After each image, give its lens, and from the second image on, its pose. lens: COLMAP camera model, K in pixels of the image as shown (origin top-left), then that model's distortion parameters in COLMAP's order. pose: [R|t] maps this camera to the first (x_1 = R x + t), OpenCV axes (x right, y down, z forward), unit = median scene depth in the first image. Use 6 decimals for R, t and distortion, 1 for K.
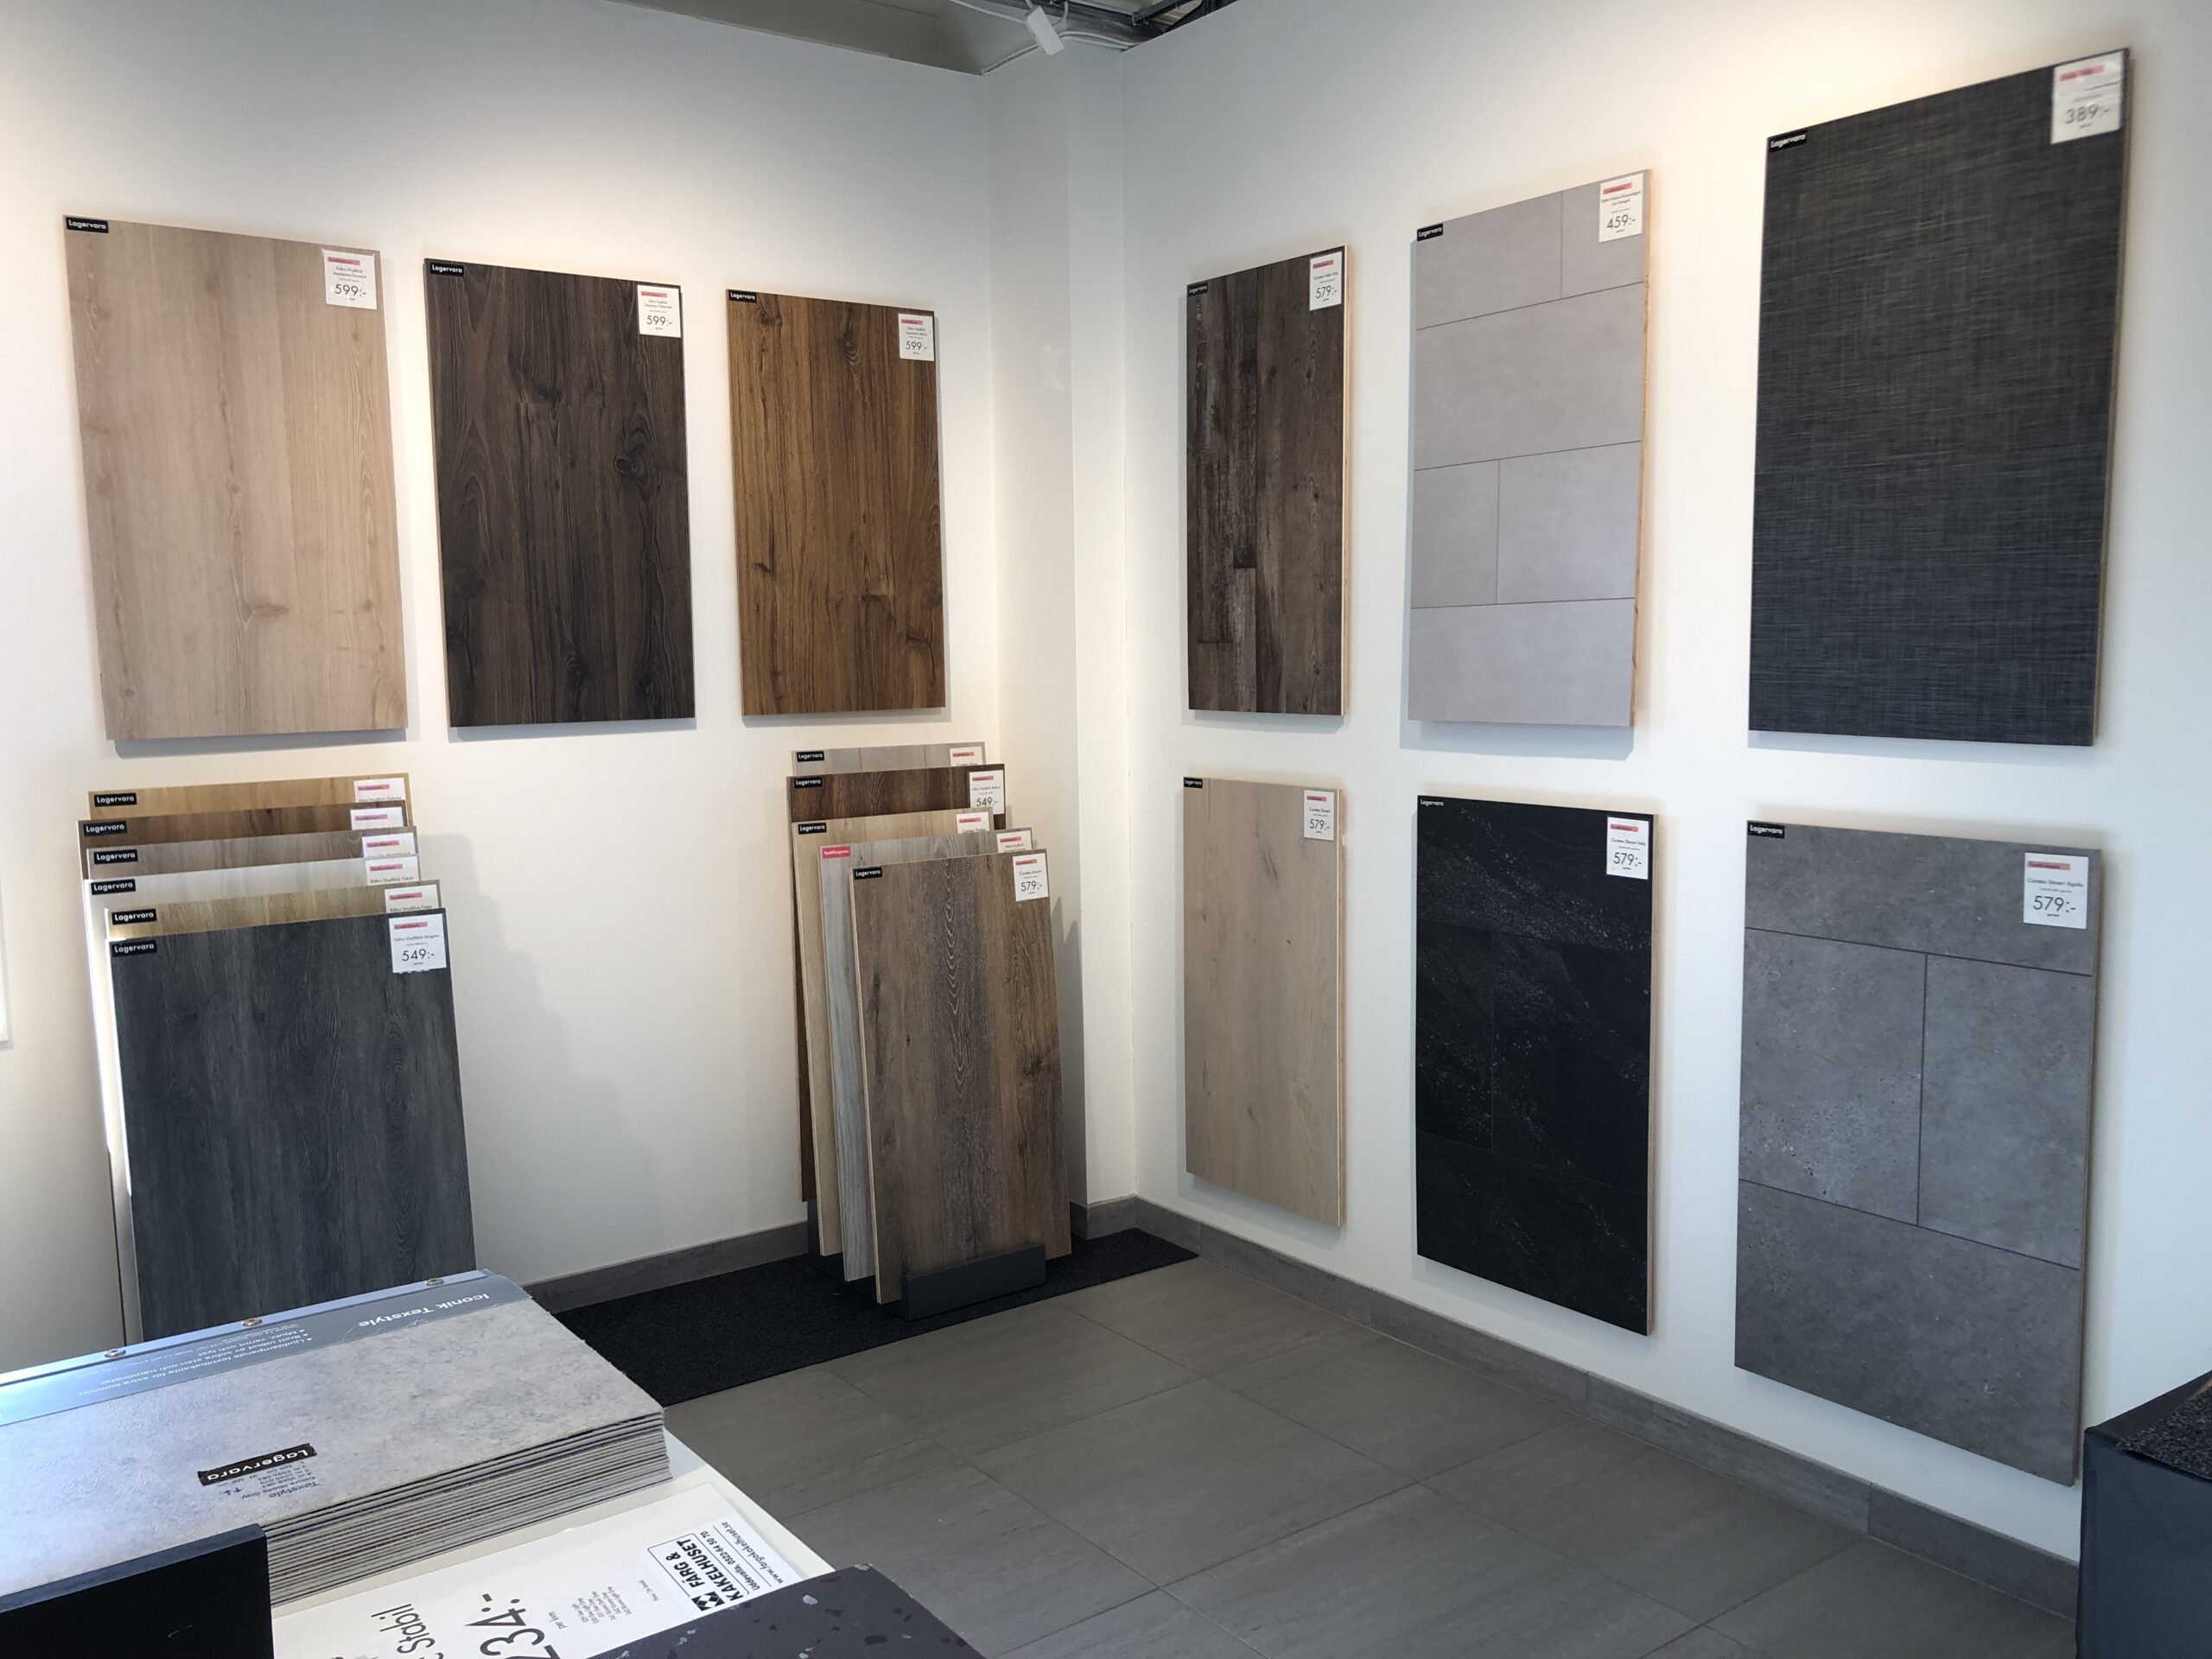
lens RADIAL K [[1798.4, 0, 1108.9], [0, 1798.4, 836.8], [0, 0, 1]] dist [0.042883, -0.020175]
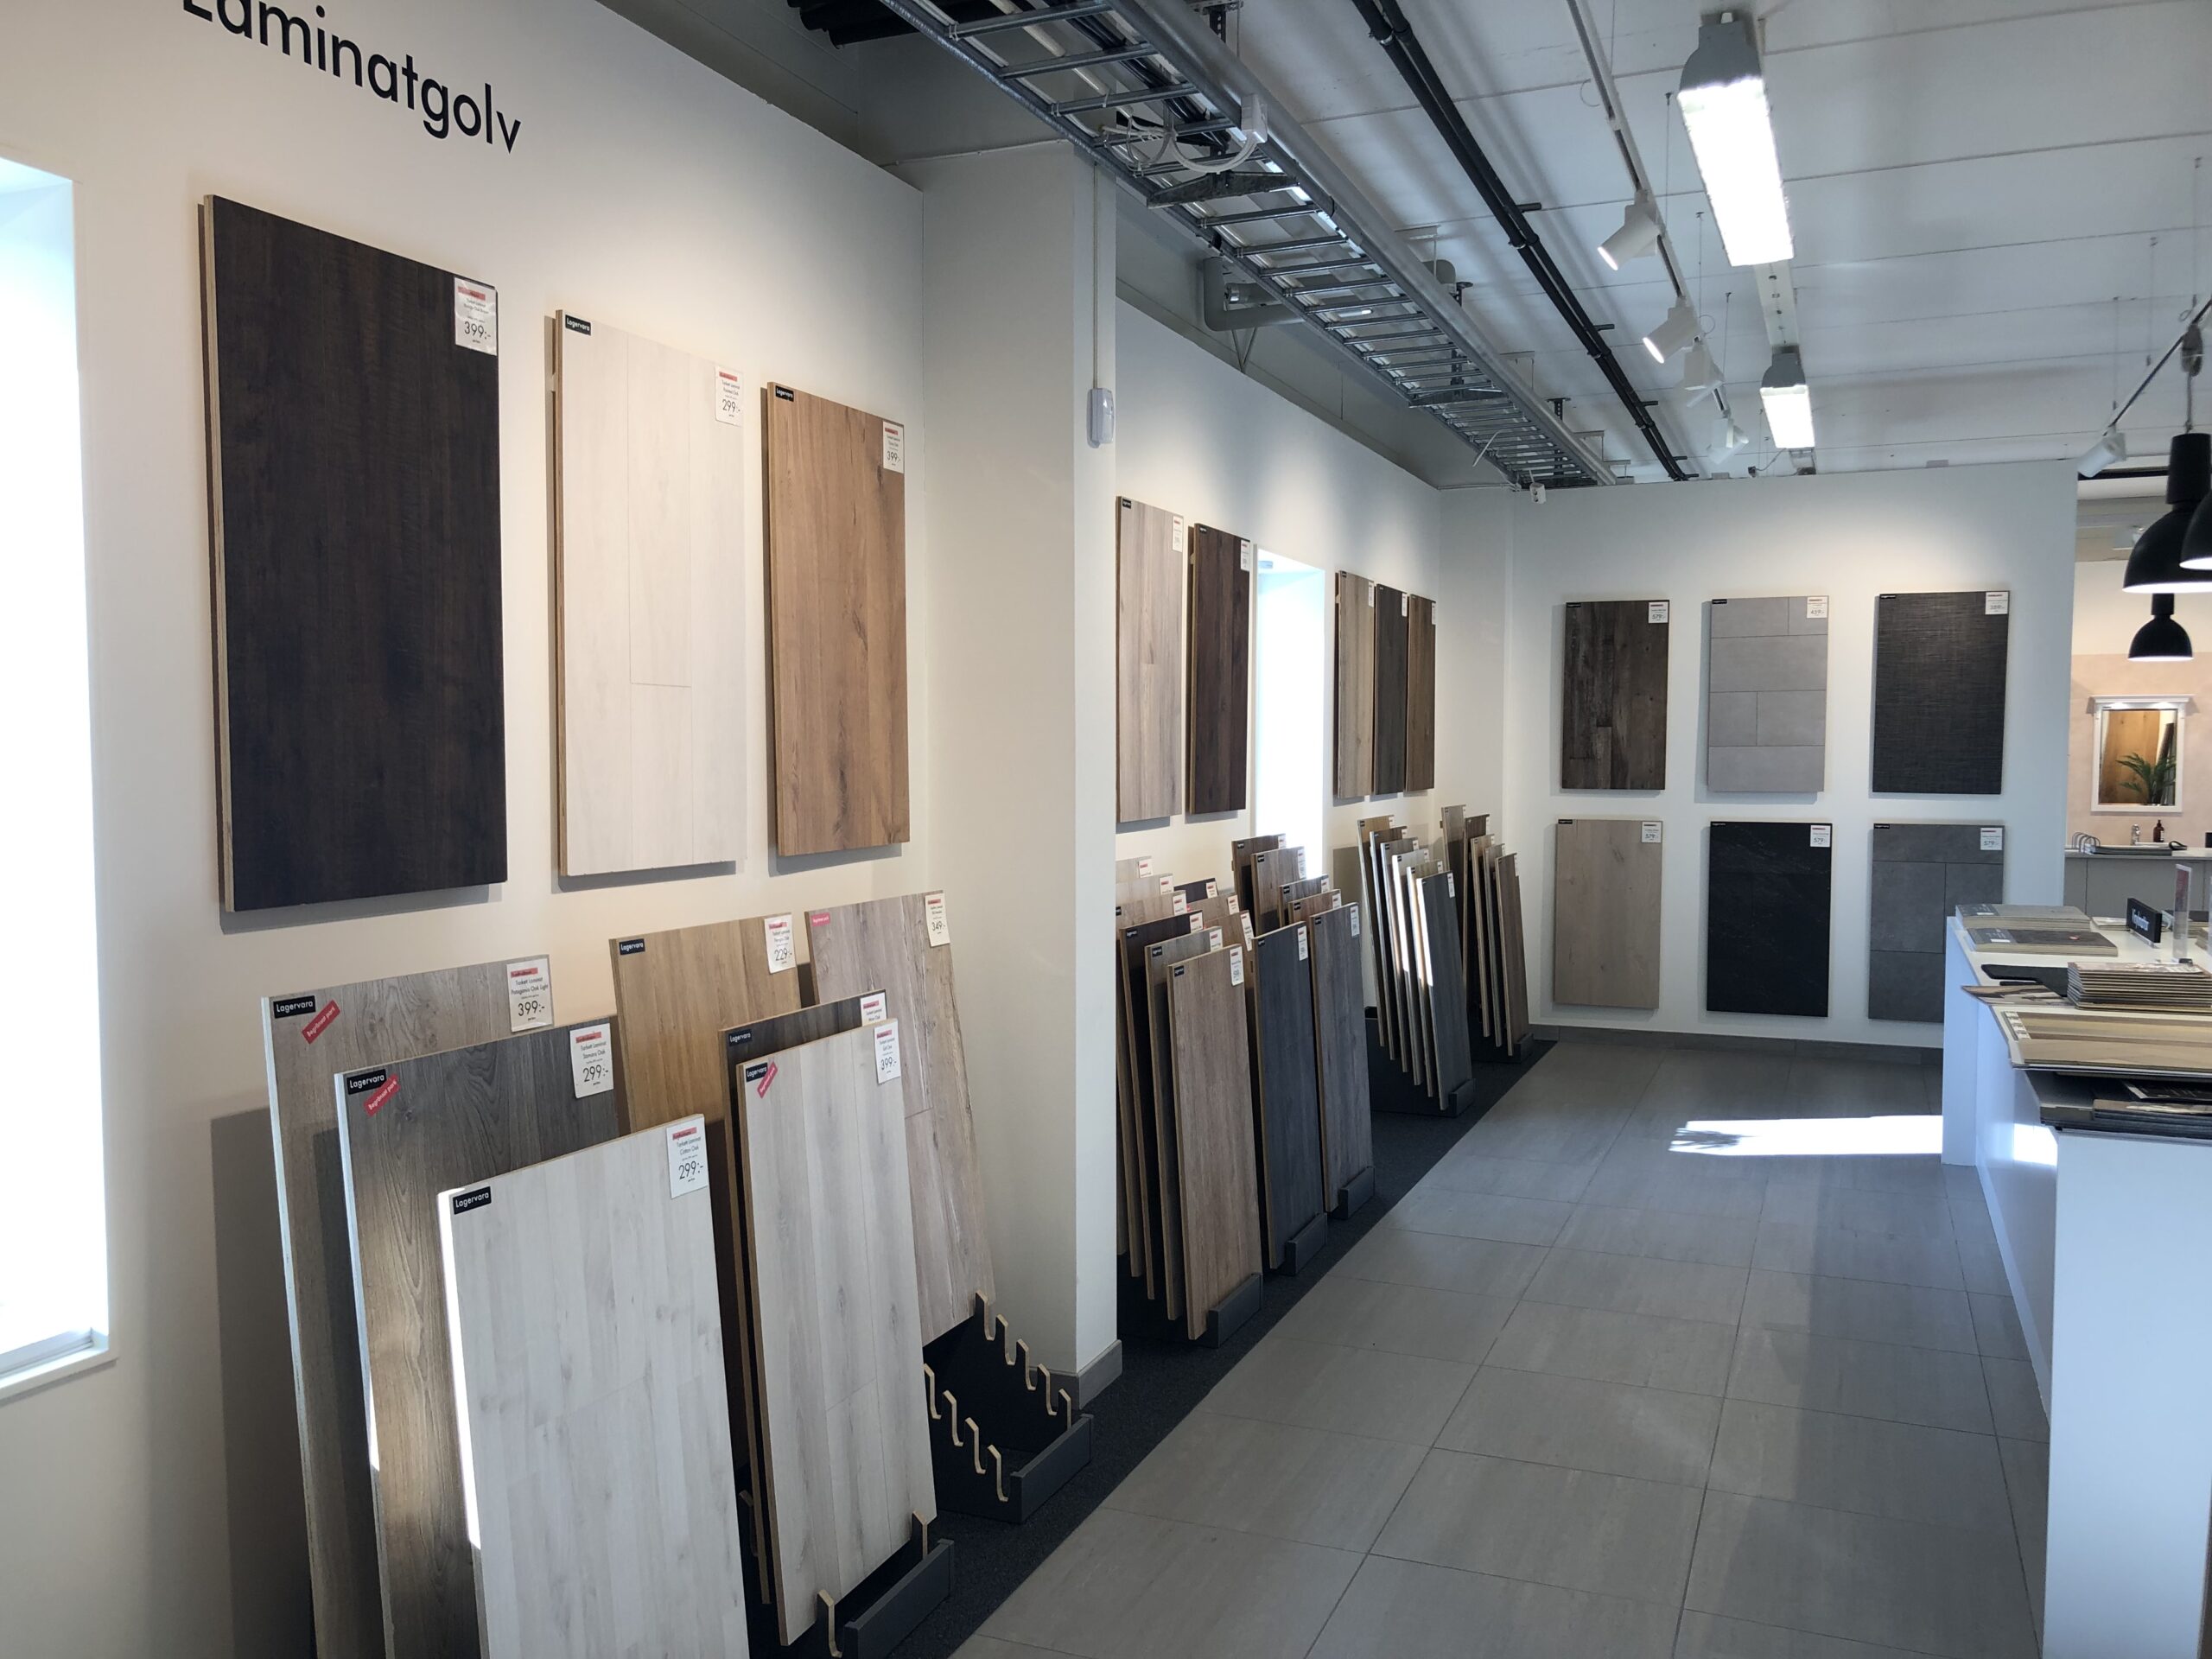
lens RADIAL K [[1798.4, 0, 1113.9], [0, 1798.4, 828.5], [0, 0, 1]] dist [0.042883, -0.020175]
pose [[0.856110, -0.008323, 0.516727, -1.758075], [0.044114, 0.997398, -0.057023, 0.089432], [-0.514908, 0.071613, 0.854249, -0.677837]]
